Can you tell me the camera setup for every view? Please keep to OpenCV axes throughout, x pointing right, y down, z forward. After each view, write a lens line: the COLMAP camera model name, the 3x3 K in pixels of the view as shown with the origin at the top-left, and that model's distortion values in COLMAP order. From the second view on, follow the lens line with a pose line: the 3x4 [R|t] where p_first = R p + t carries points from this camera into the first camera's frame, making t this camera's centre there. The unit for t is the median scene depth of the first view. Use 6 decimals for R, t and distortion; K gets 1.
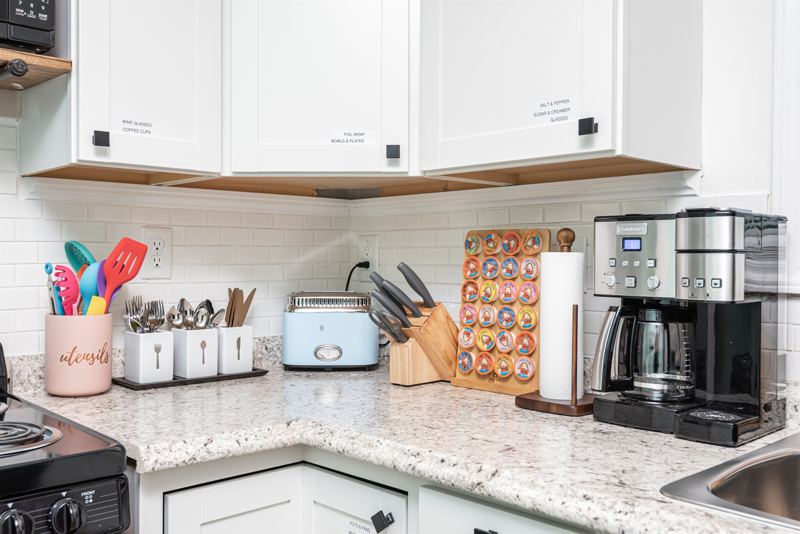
lens RADIAL K [[762.5, 0, 401.0], [0, 762.5, 258.2], [0, 0, 1]] dist [-0.002114, 0.005136]
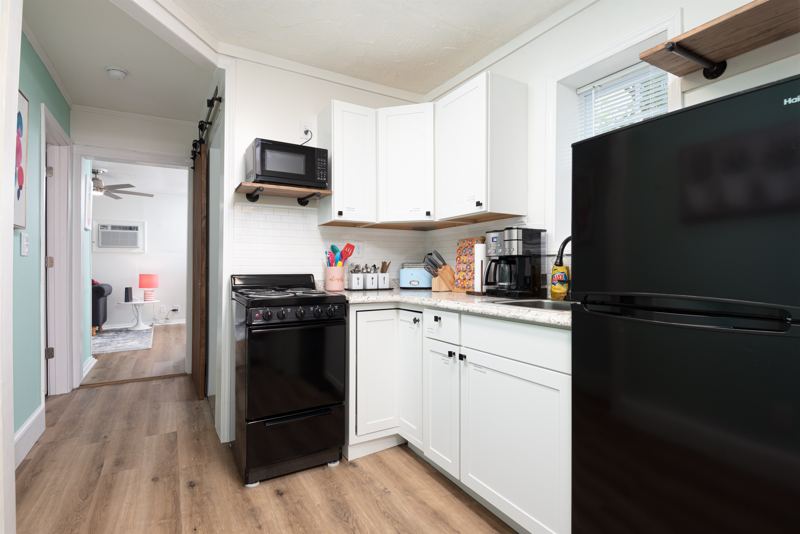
lens RADIAL K [[390.1, 0, 400.0], [0, 390.1, 267.0], [0, 0, 1]] dist [-0.000647, -0.000064]
pose [[0.970413, -0.006617, -0.241360, 0.249050], [0.005363, 0.999969, -0.005851, 0.083237], [0.241391, 0.004384, 0.970418, -0.548697]]
